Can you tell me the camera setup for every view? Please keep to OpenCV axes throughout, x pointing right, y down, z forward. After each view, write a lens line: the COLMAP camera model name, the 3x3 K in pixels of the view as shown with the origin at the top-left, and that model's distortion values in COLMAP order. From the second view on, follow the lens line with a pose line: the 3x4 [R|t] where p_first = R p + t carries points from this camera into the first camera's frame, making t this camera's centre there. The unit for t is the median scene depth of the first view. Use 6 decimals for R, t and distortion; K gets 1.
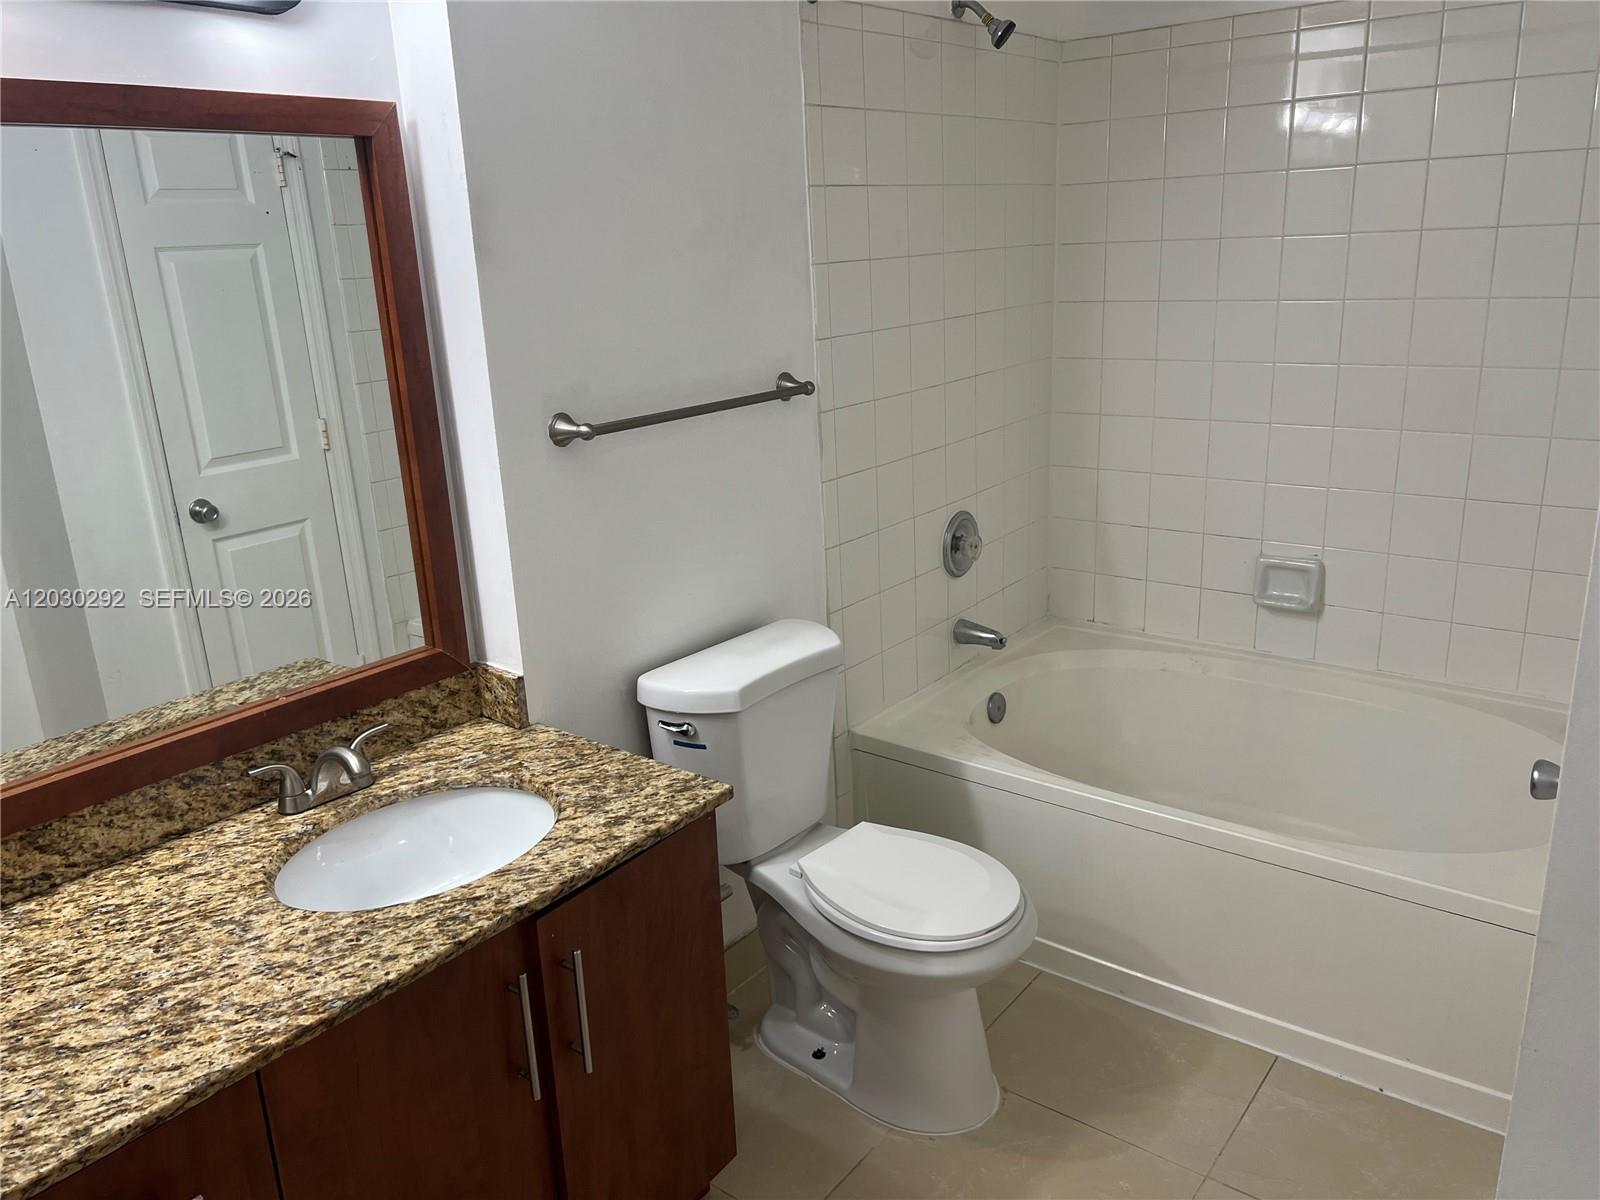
lens RADIAL K [[1198.4, 0, 809.7], [0, 1198.4, 607.1], [0, 0, 1]] dist [0.045121, -0.049211]
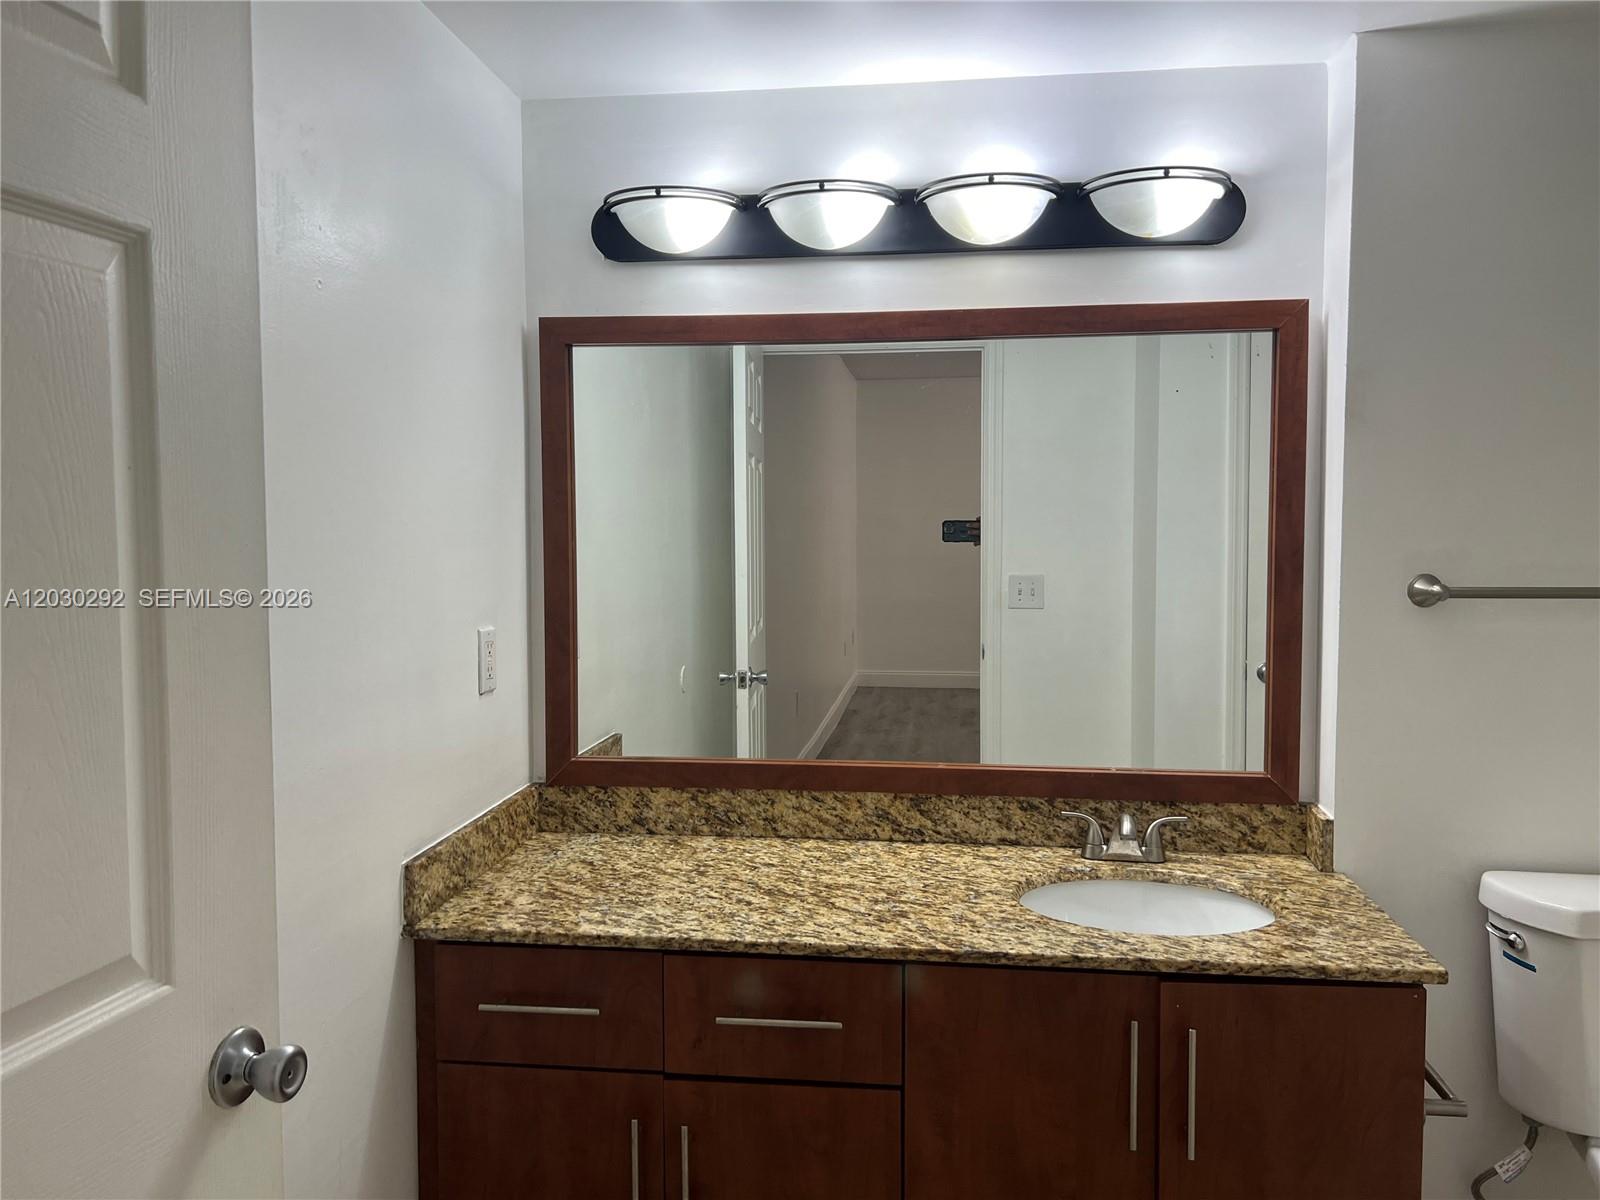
lens RADIAL K [[1198.4, 0, 809.7], [0, 1198.4, 607.1], [0, 0, 1]] dist [0.045121, -0.049211]
pose [[0.520061, 0.104472, -0.847716, 0.448947], [-0.269436, 0.961883, -0.046753, 0.059930], [0.810519, 0.252719, 0.528386, 0.058970]]
